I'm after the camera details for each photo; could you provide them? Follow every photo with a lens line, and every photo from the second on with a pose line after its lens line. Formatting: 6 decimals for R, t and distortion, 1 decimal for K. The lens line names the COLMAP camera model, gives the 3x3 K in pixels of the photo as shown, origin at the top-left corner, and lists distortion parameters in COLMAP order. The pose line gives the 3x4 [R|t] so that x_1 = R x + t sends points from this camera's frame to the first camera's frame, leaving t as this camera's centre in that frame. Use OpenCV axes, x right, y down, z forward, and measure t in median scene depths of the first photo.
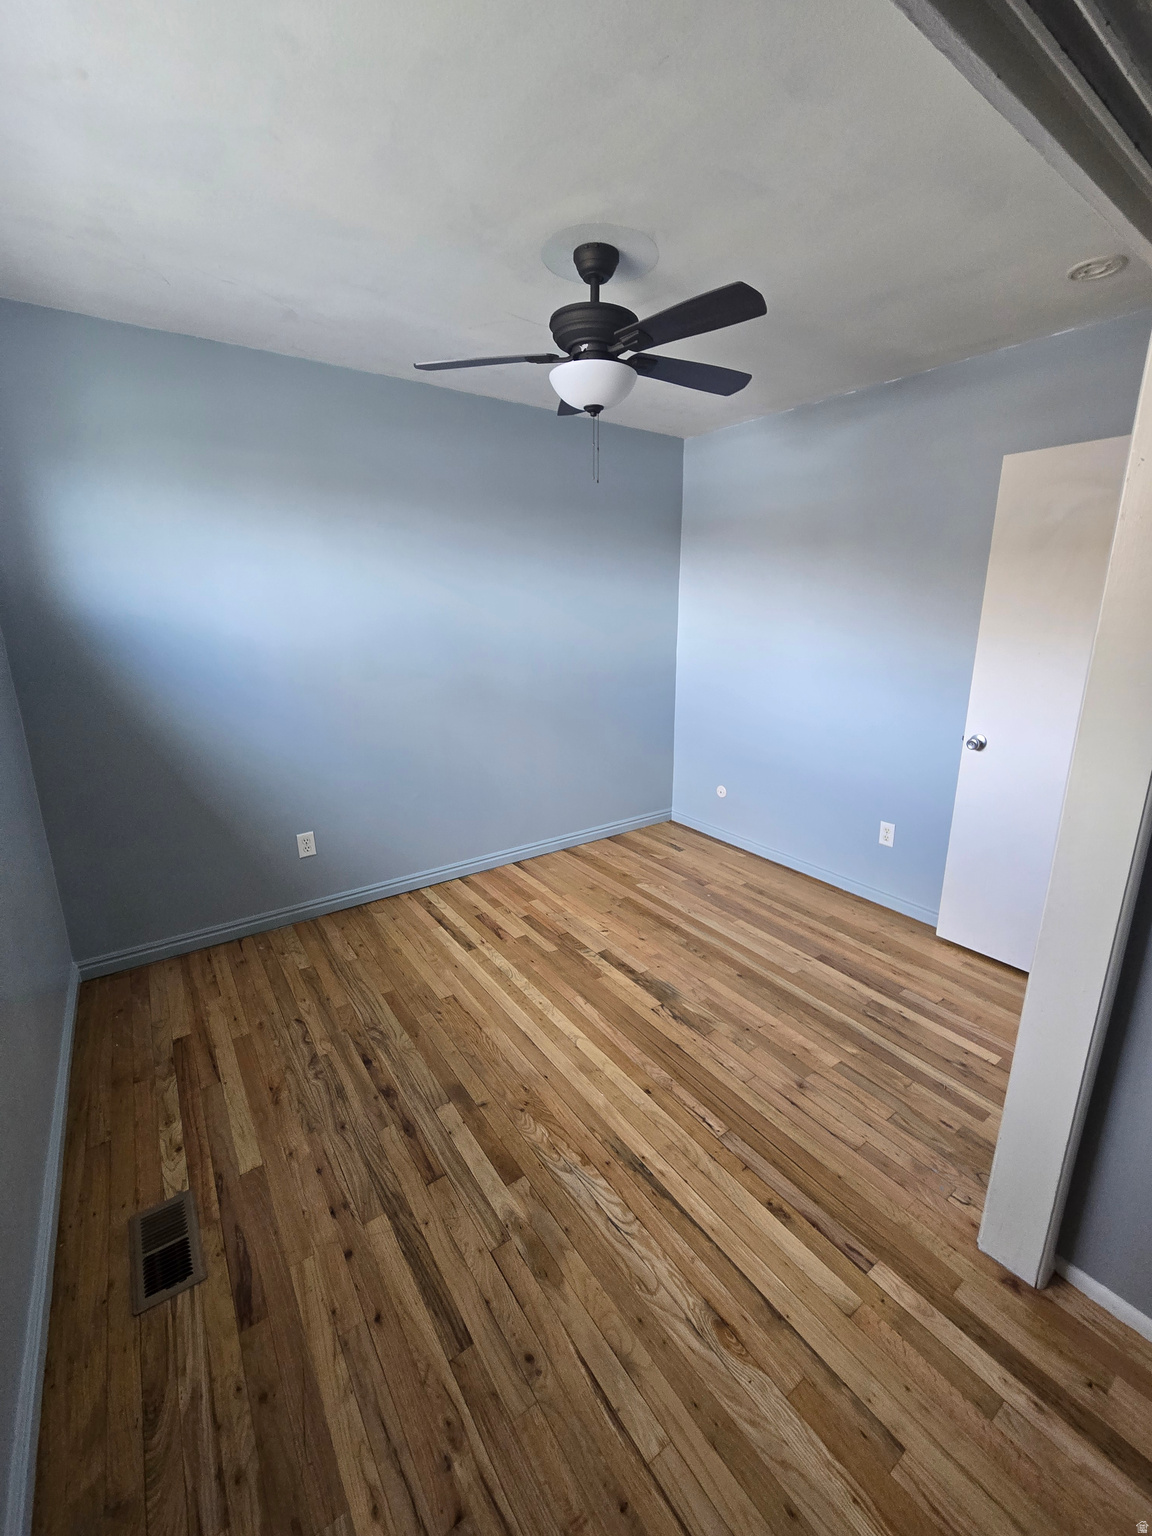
lens RADIAL K [[628.8, 0, 595.9], [0, 628.8, 757.0], [0, 0, 1]] dist [-0.001111, -0.002719]
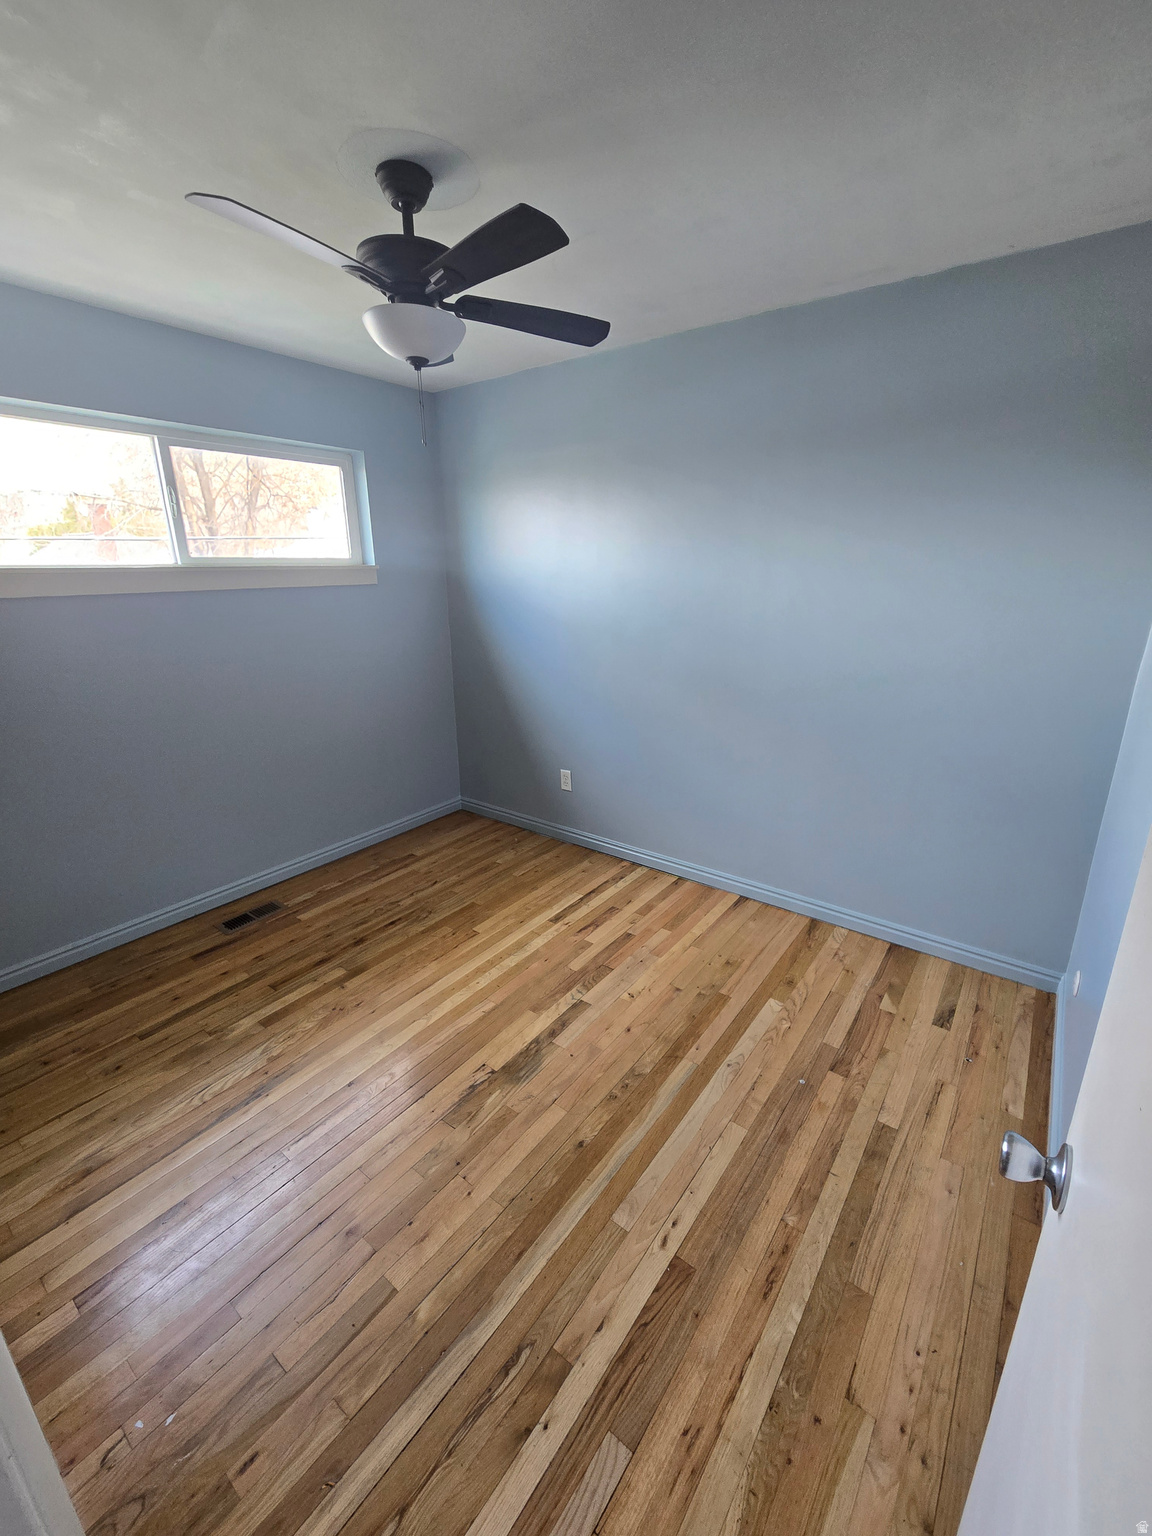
lens RADIAL K [[628.8, 0, 595.9], [0, 628.8, 757.0], [0, 0, 1]] dist [-0.001111, -0.002719]
pose [[0.302038, 0.273701, -0.913160, 0.751793], [-0.229809, 0.950553, 0.208897, -0.195500], [0.925182, 0.146757, 0.350001, 0.735007]]
